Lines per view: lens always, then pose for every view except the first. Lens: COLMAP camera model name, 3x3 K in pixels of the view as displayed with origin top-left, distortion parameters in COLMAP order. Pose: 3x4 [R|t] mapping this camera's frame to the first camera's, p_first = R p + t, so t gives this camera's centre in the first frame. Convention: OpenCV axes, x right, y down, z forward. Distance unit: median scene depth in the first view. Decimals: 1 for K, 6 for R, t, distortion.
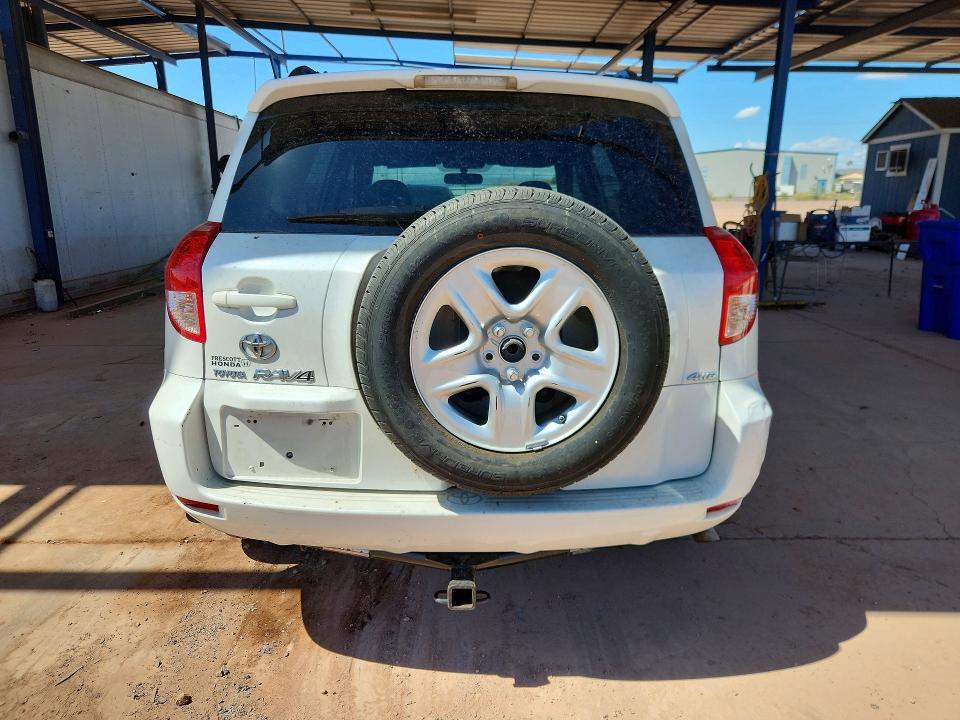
lens RADIAL K [[663.4, 0, 479.7], [0, 663.4, 363.7], [0, 0, 1]] dist [0.024403, -0.002769]
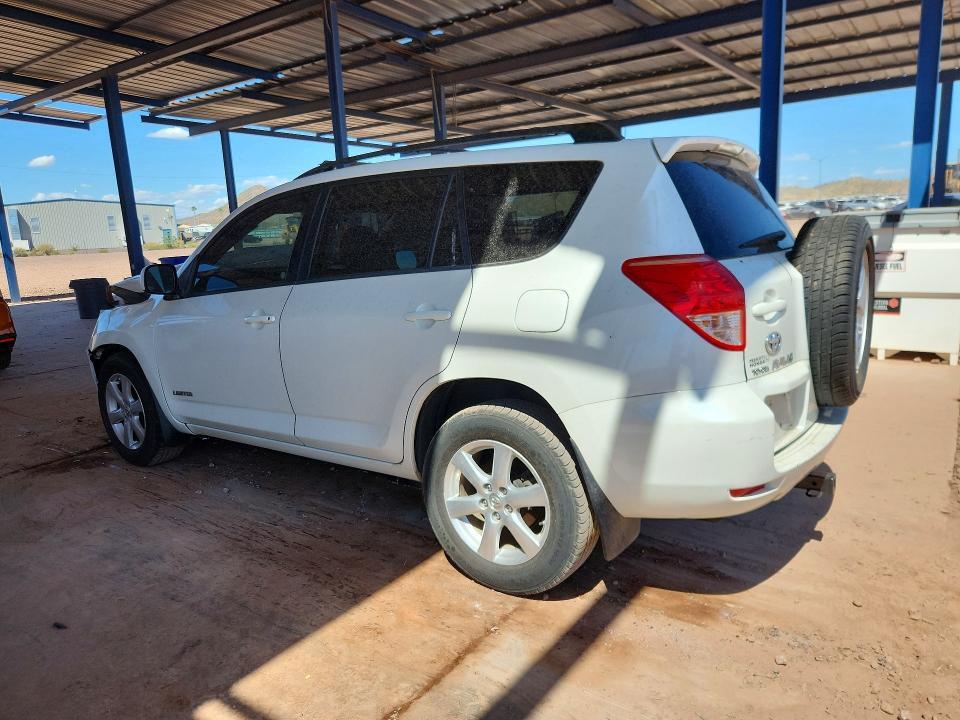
lens RADIAL K [[663.4, 0, 475.9], [0, 663.4, 357.4], [0, 0, 1]] dist [0.024403, -0.002769]
pose [[0.595899, -0.184914, 0.781480, -1.075316], [0.247162, 0.968123, 0.040610, -0.122619], [-0.764078, 0.168953, 0.622607, 0.412802]]
